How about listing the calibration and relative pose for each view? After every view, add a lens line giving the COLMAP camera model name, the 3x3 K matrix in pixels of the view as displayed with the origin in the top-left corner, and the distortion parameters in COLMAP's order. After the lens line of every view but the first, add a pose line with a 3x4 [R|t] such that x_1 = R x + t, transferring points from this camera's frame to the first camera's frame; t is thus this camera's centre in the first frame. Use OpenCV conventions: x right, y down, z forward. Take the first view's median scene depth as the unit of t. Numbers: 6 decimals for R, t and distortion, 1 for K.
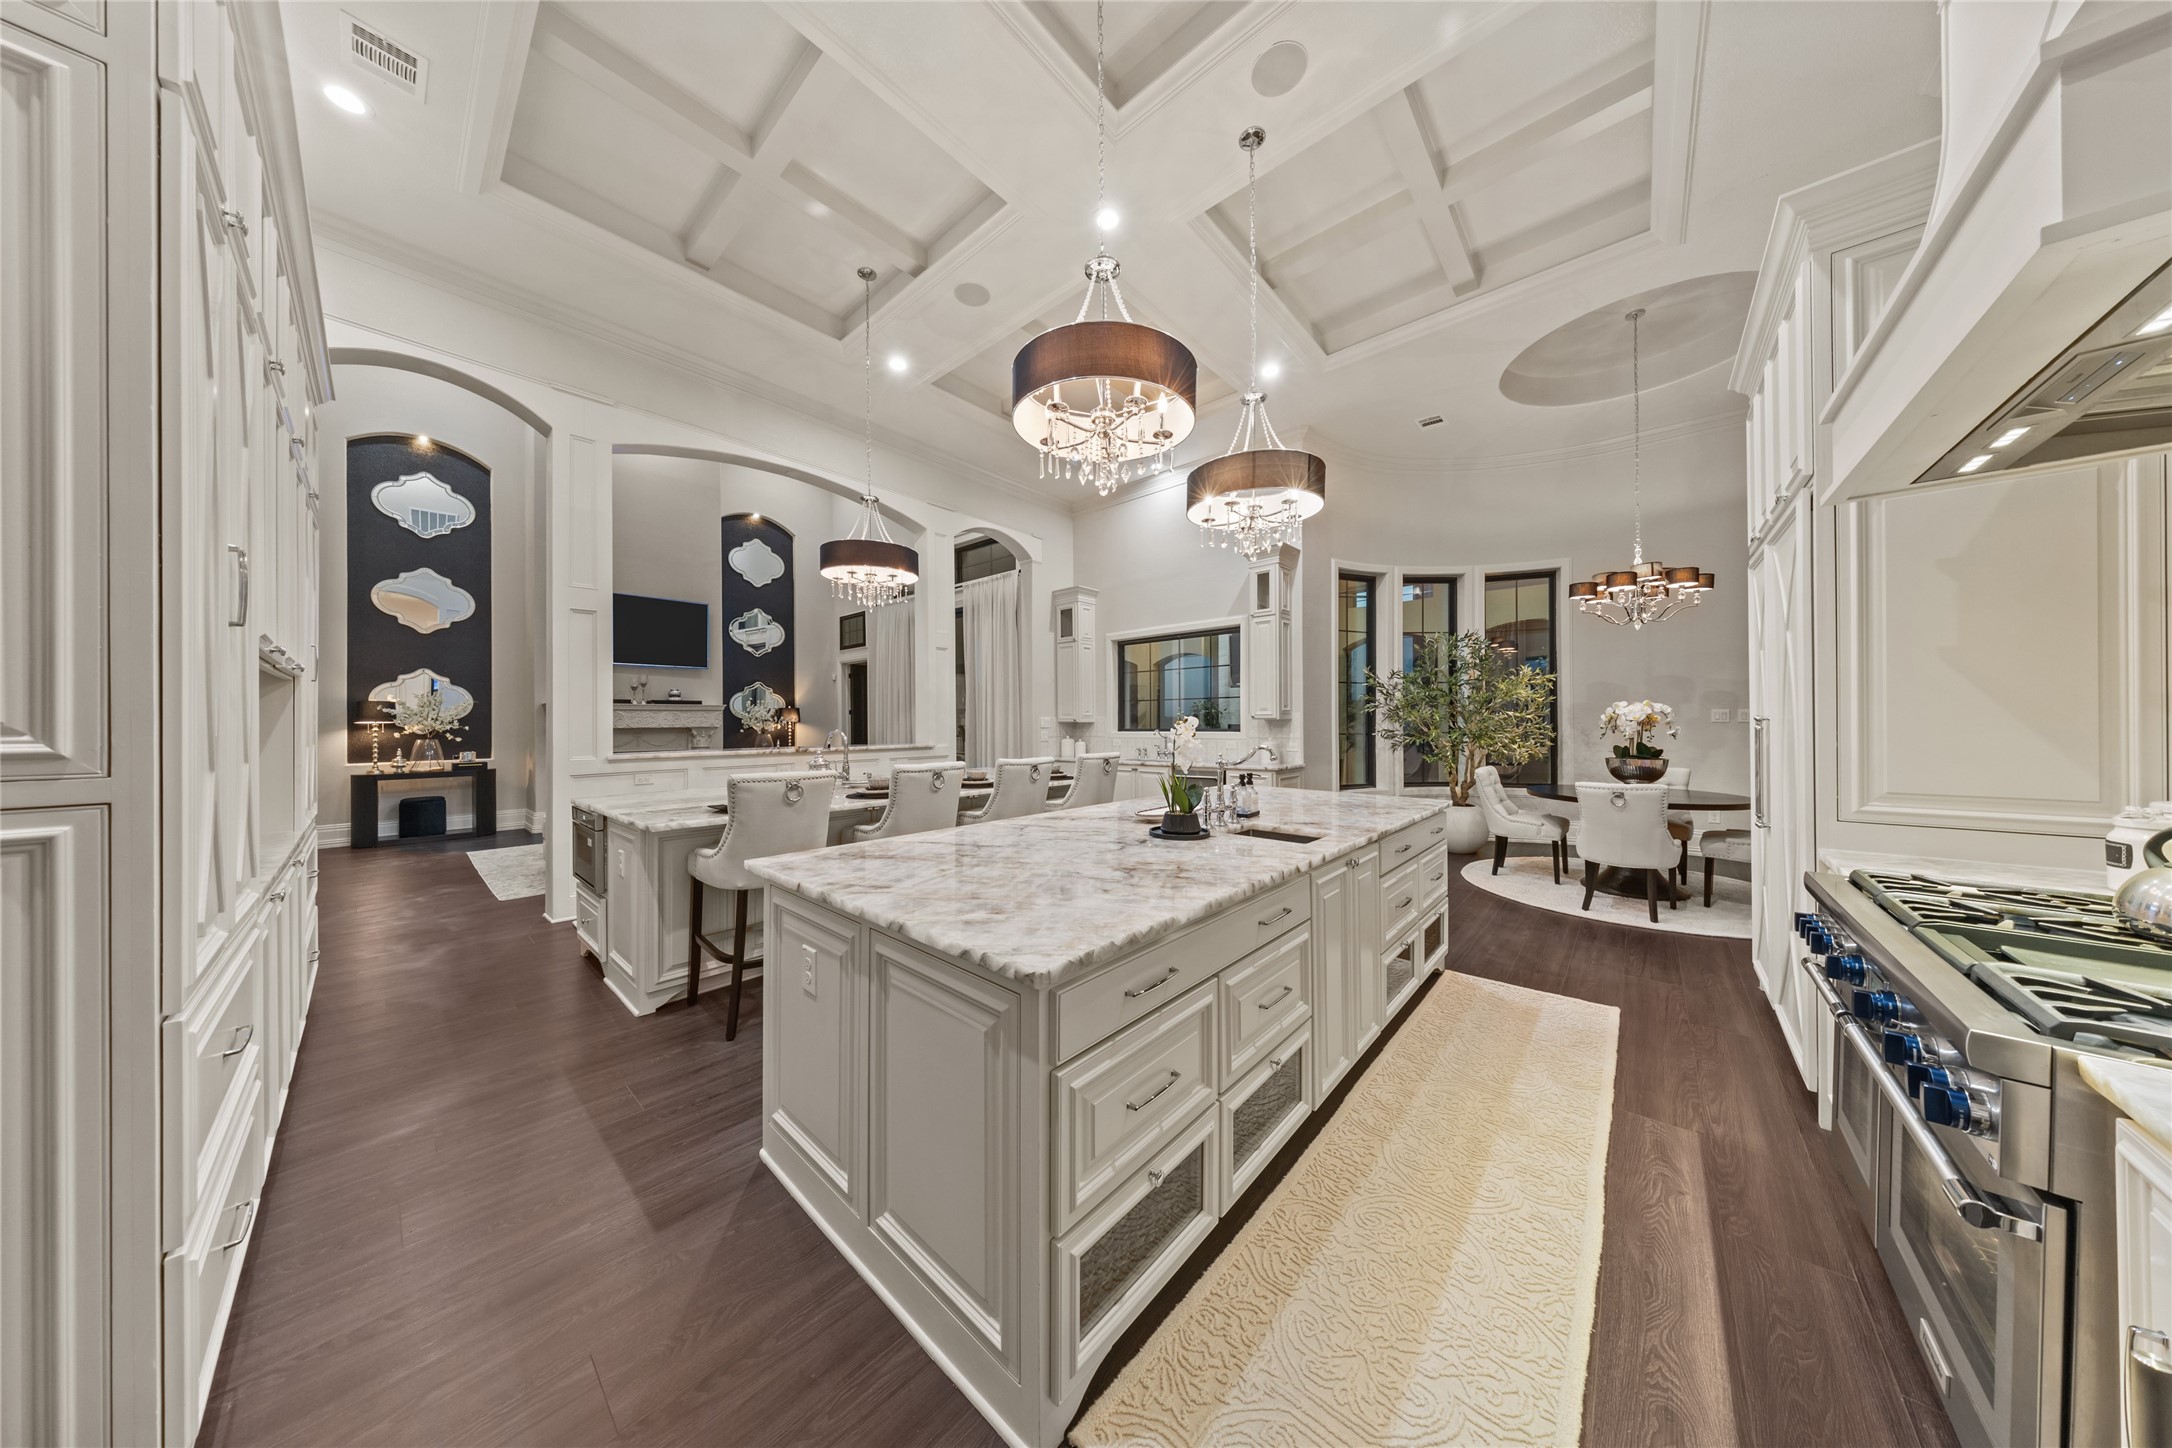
lens RADIAL K [[629.4, 0, 1074.2], [0, 629.4, 722.3], [0, 0, 1]] dist [-0.003767, -0.000527]
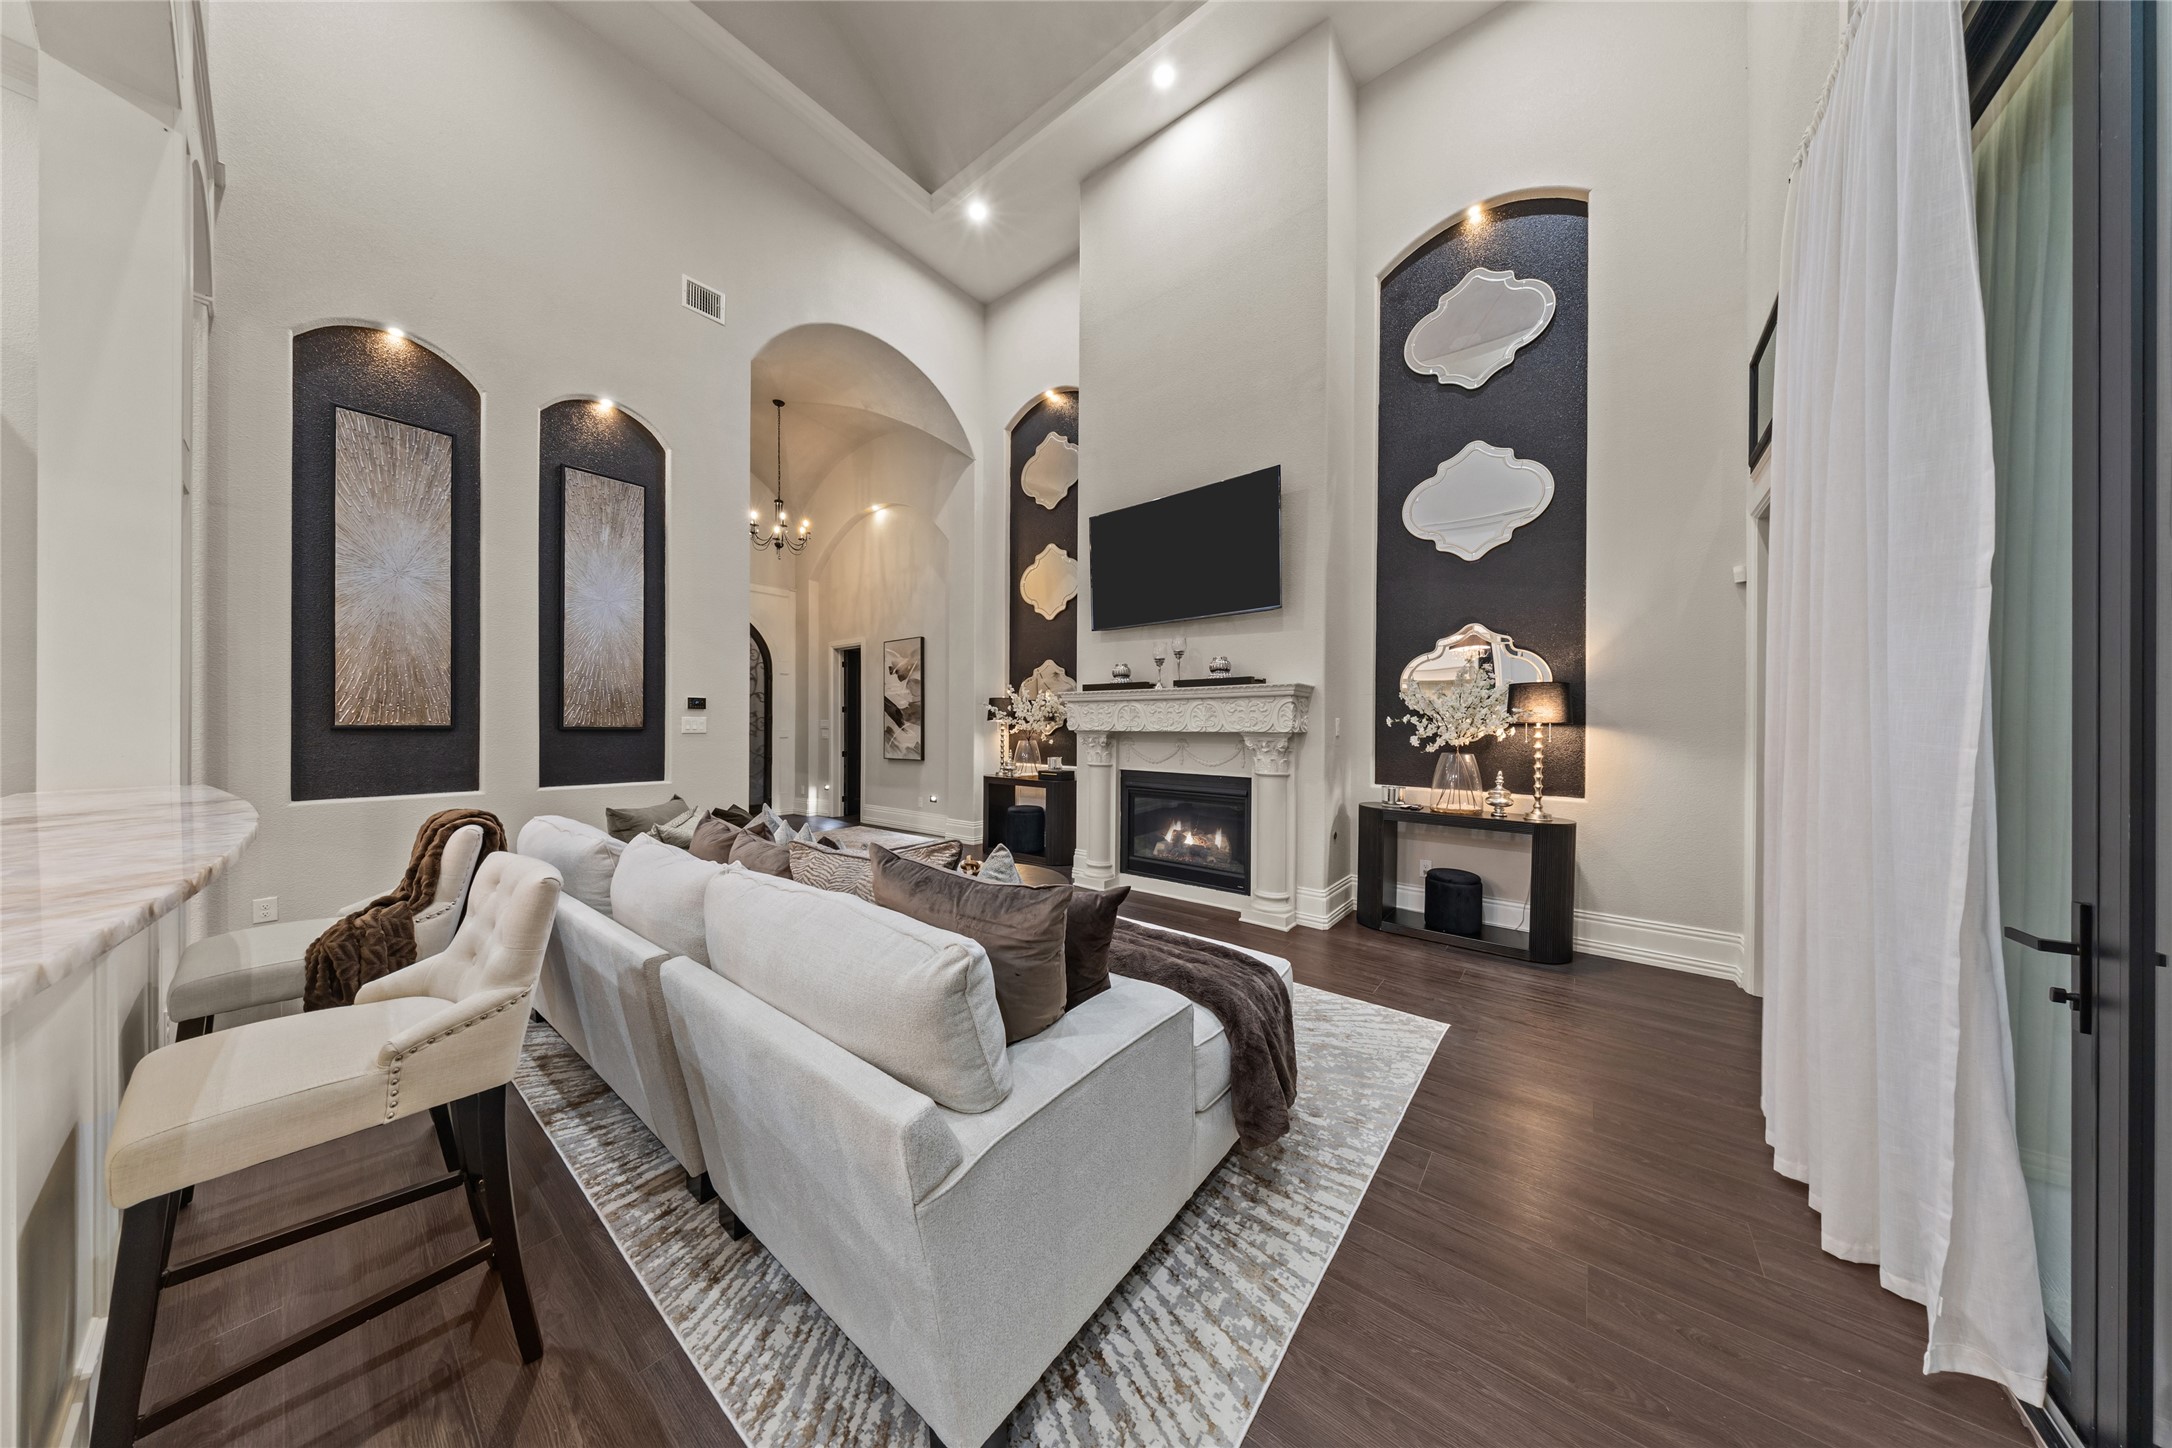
lens RADIAL K [[629.4, 0, 1085.8], [0, 629.4, 731.9], [0, 0, 1]] dist [-0.003767, -0.000527]
pose [[0.063503, 0.014014, -0.997883, -0.240197], [-0.006267, 0.999887, 0.013643, 0.004528], [0.997962, 0.005388, 0.063584, 1.538734]]
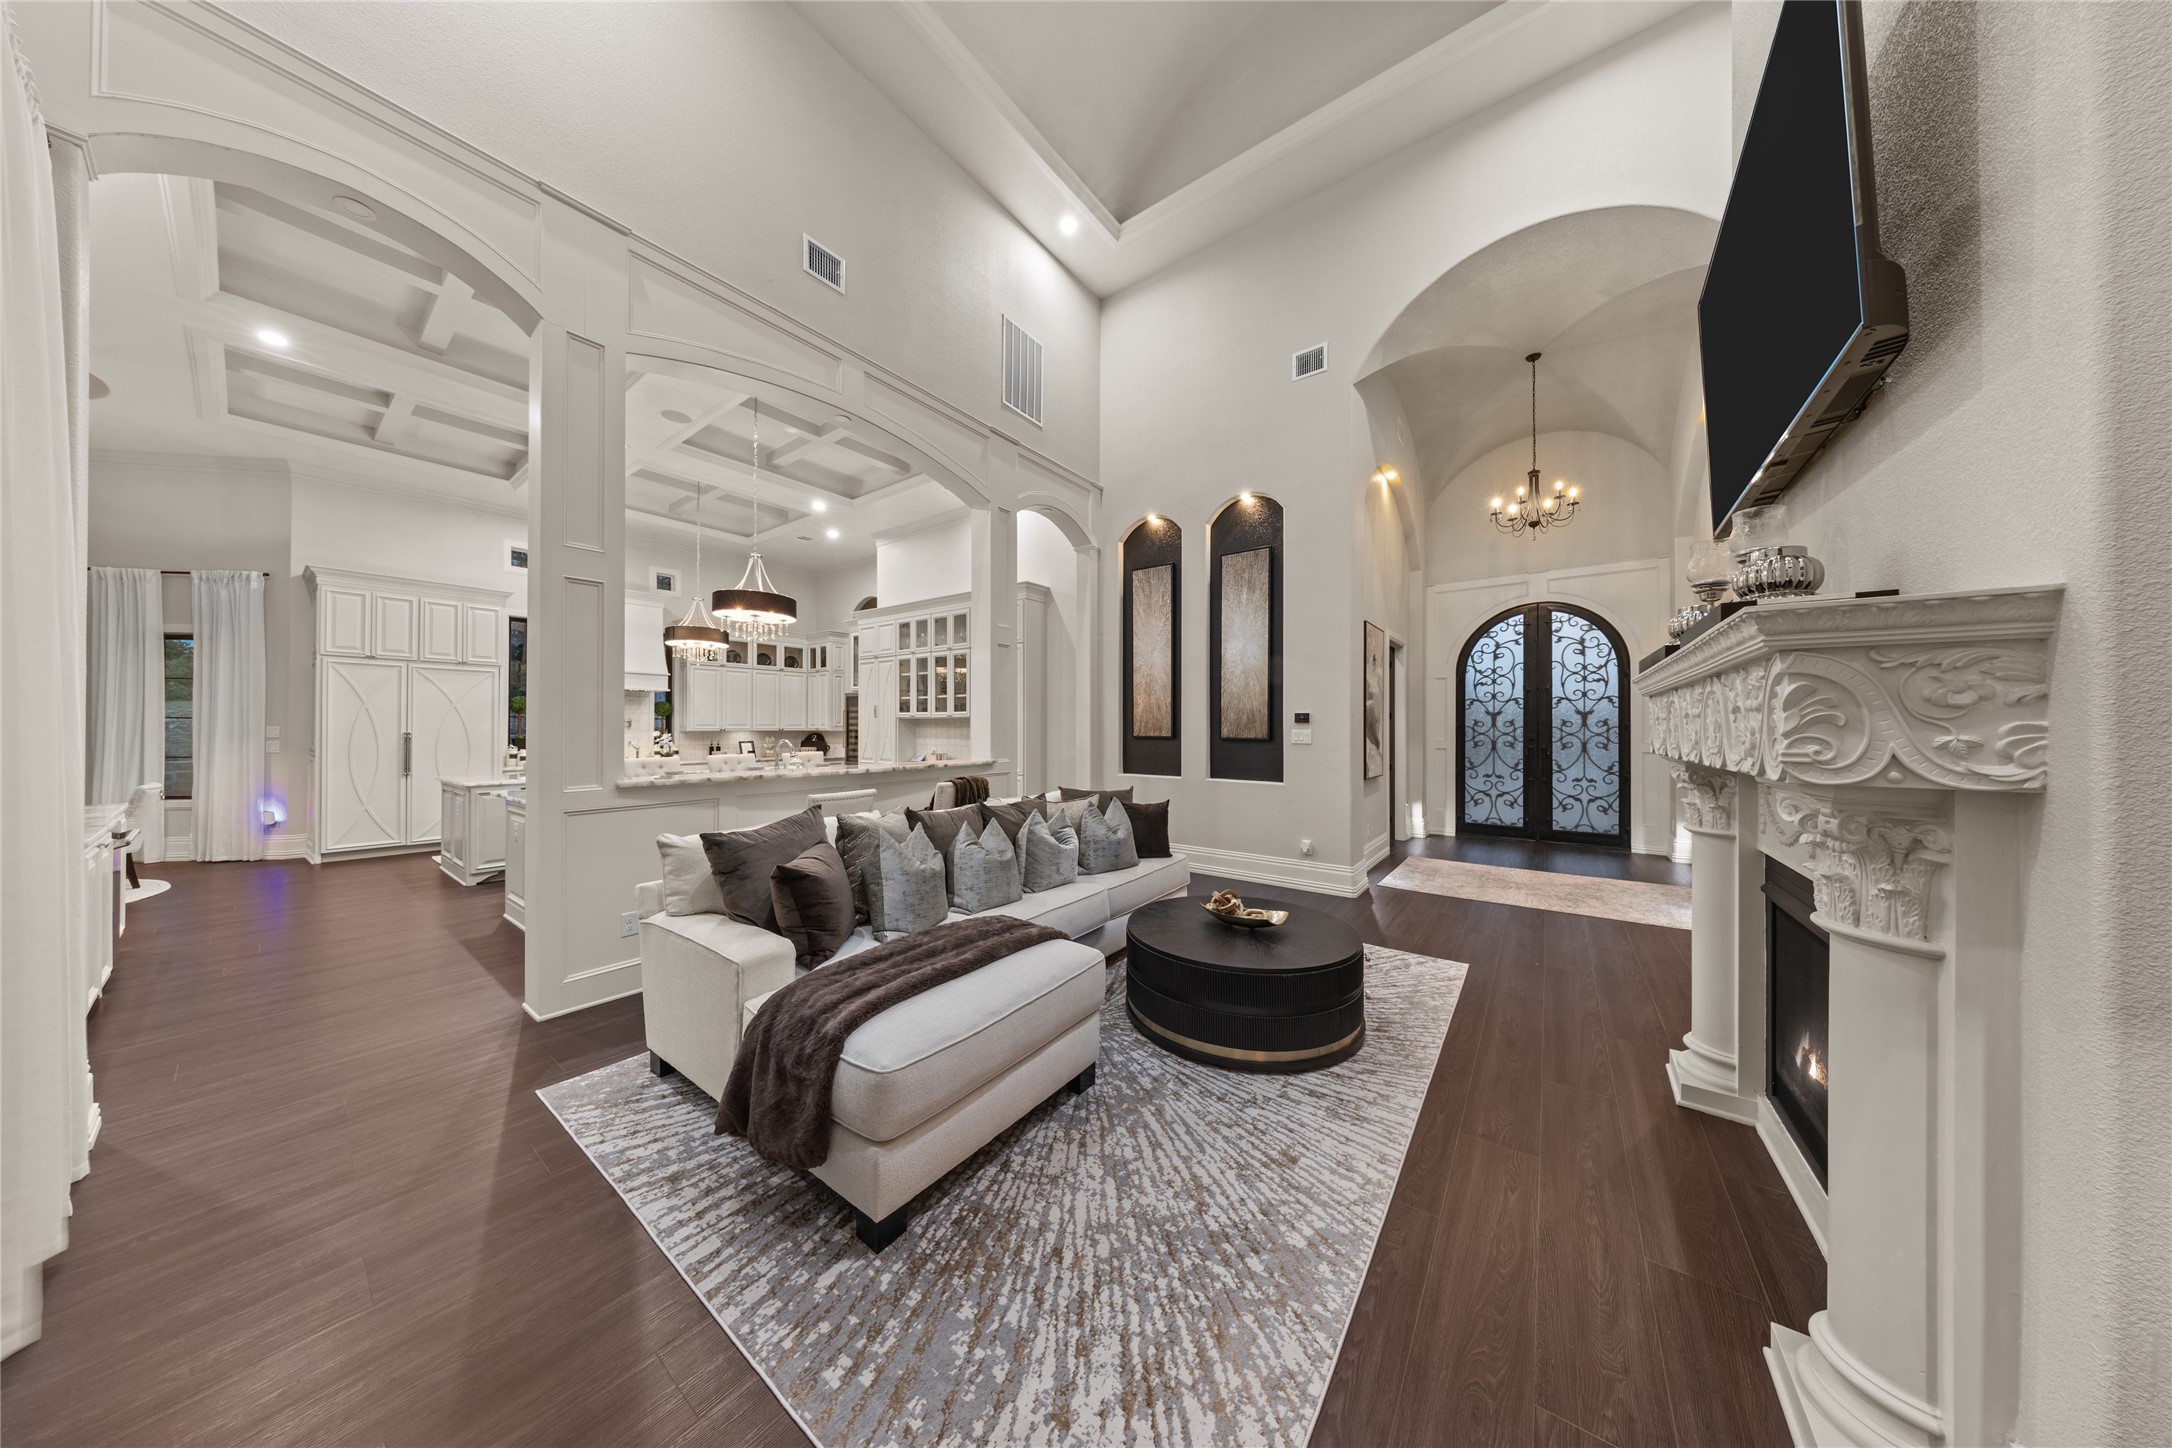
lens RADIAL K [[629.4, 0, 1084.9], [0, 629.4, 718.8], [0, 0, 1]] dist [-0.003767, -0.000527]
pose [[-0.995606, 0.001467, -0.093627, -0.784836], [0.003410, 0.999782, -0.020595, 0.000603], [0.093576, -0.020823, -0.995394, 2.088040]]
